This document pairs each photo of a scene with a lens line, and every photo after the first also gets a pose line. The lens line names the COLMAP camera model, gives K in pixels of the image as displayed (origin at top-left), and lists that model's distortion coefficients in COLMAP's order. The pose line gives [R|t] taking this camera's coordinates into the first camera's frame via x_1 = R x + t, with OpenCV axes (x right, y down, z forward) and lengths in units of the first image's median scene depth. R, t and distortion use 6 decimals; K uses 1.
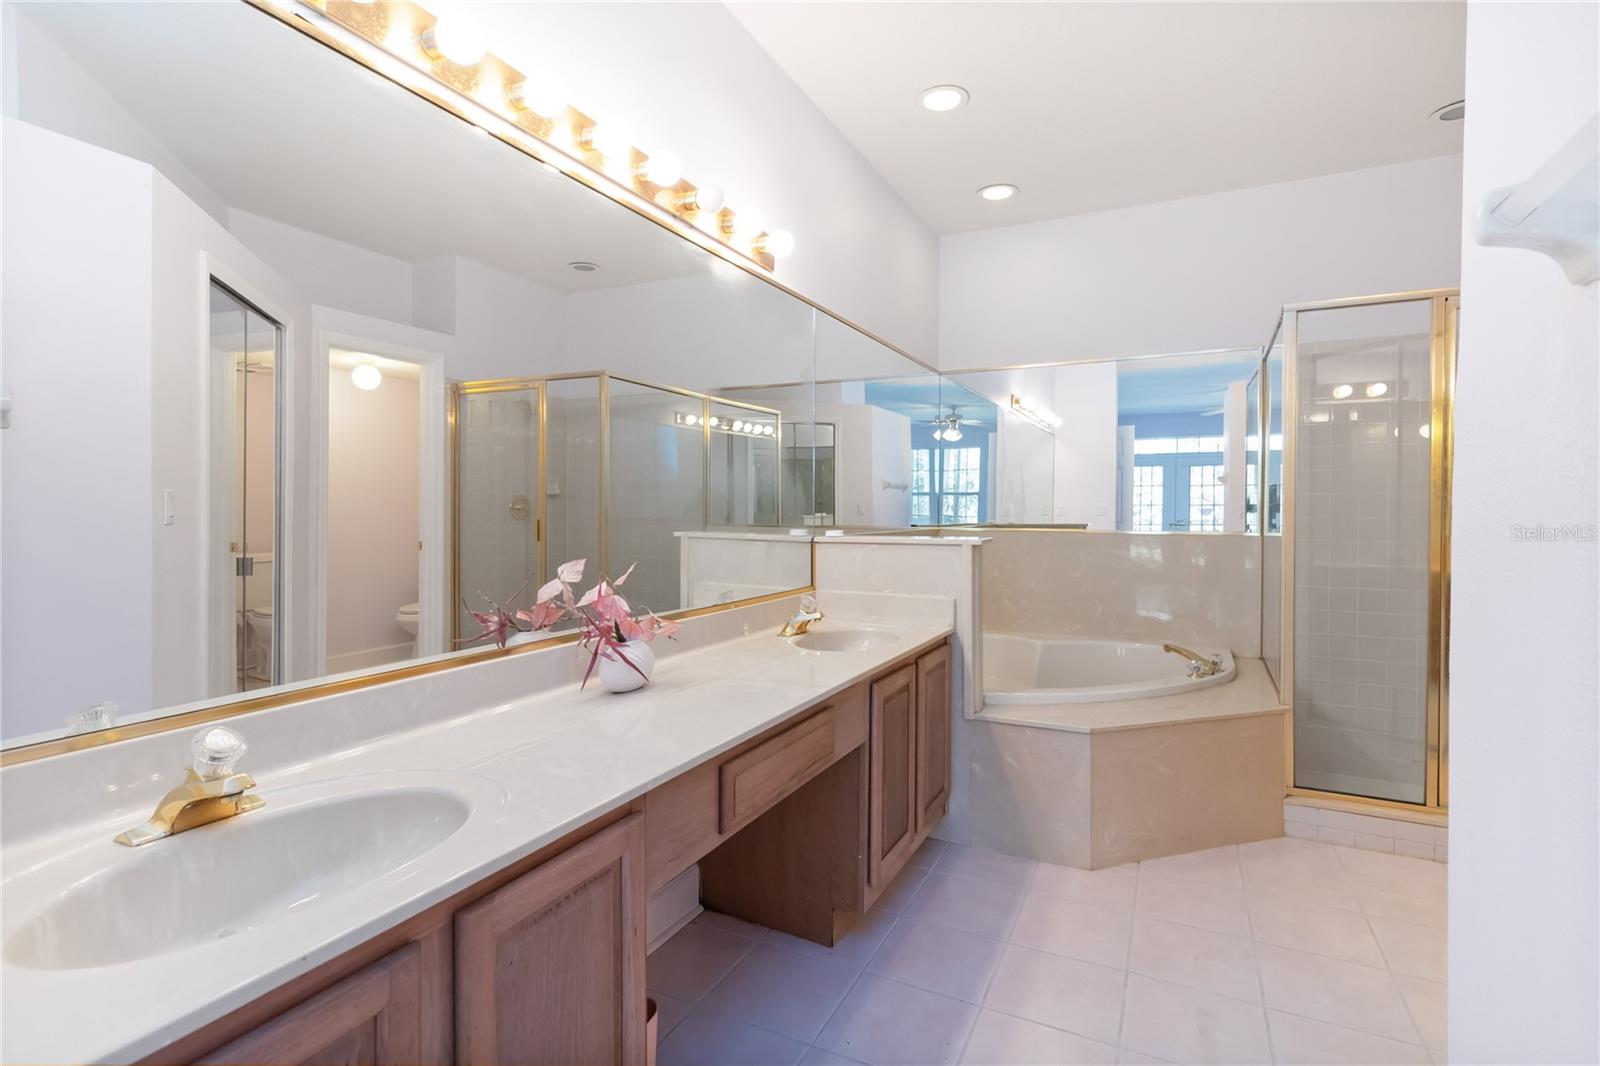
lens RADIAL K [[767.3, 0, 812.6], [0, 767.3, 487.0], [0, 0, 1]] dist [-0.001070, -0.001578]
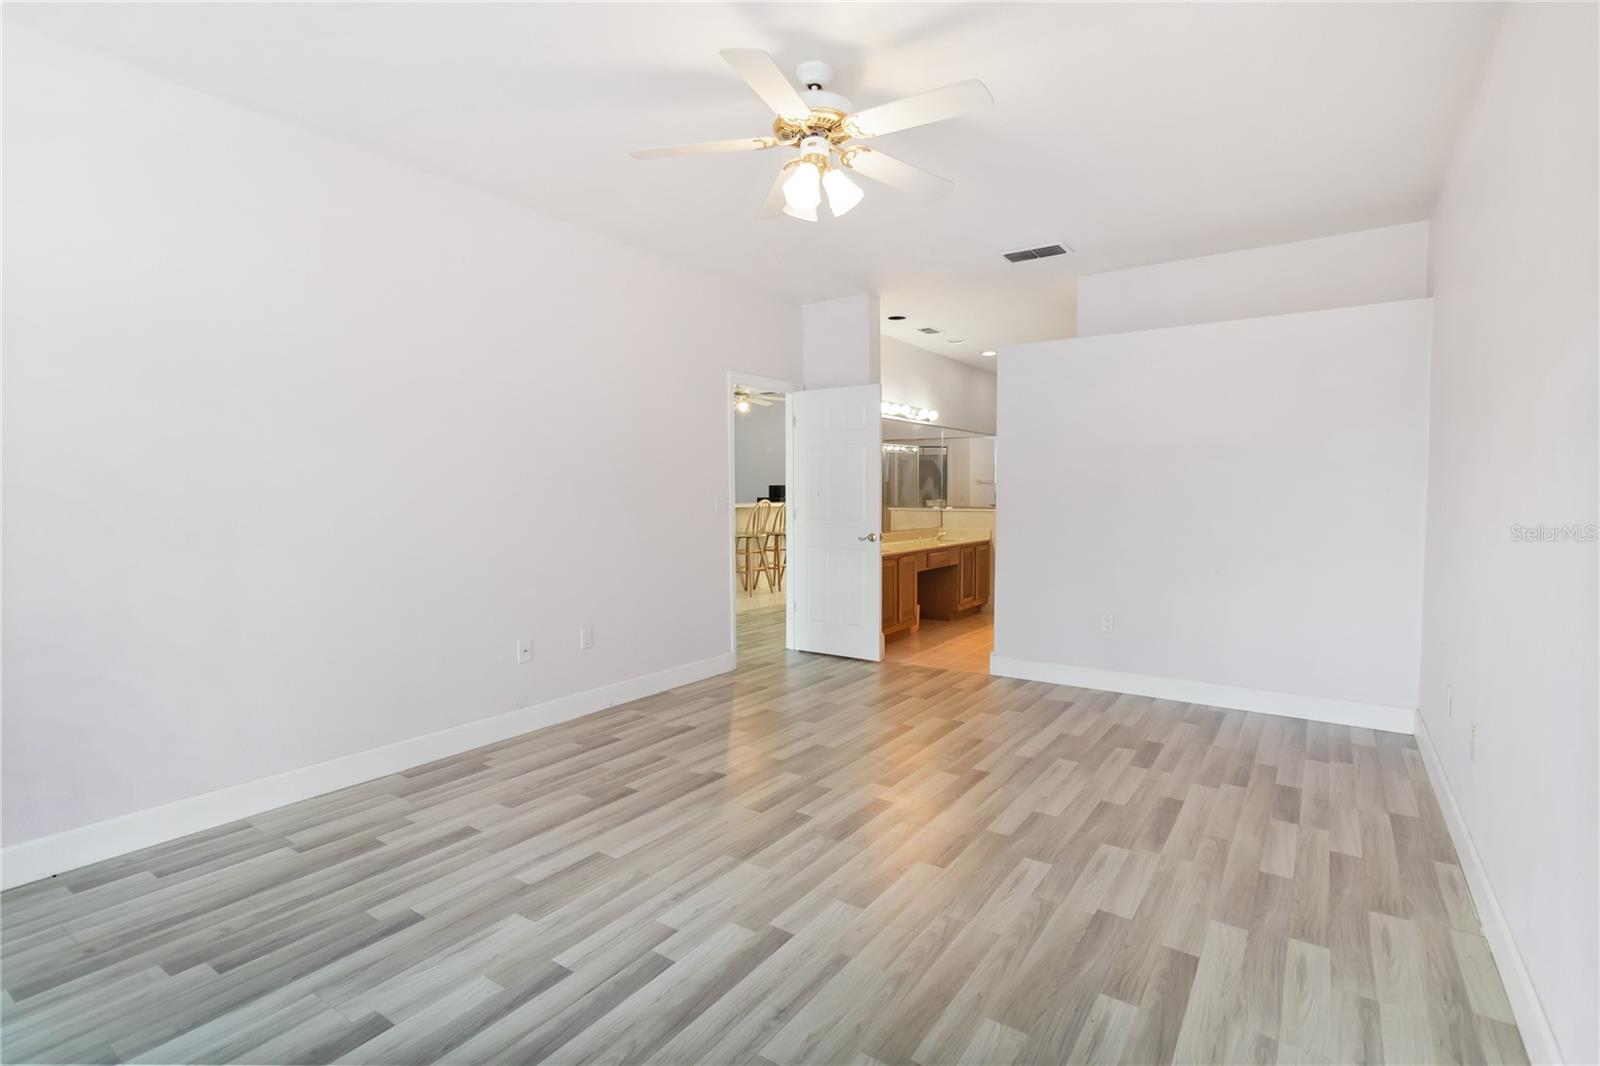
lens RADIAL K [[767.3, 0, 812.6], [0, 767.3, 487.0], [0, 0, 1]] dist [-0.001070, -0.001578]
pose [[0.989945, -0.003467, -0.141407, -0.073355], [0.007141, 0.999650, 0.025482, -0.095364], [0.141269, -0.026236, 0.989624, -1.944457]]
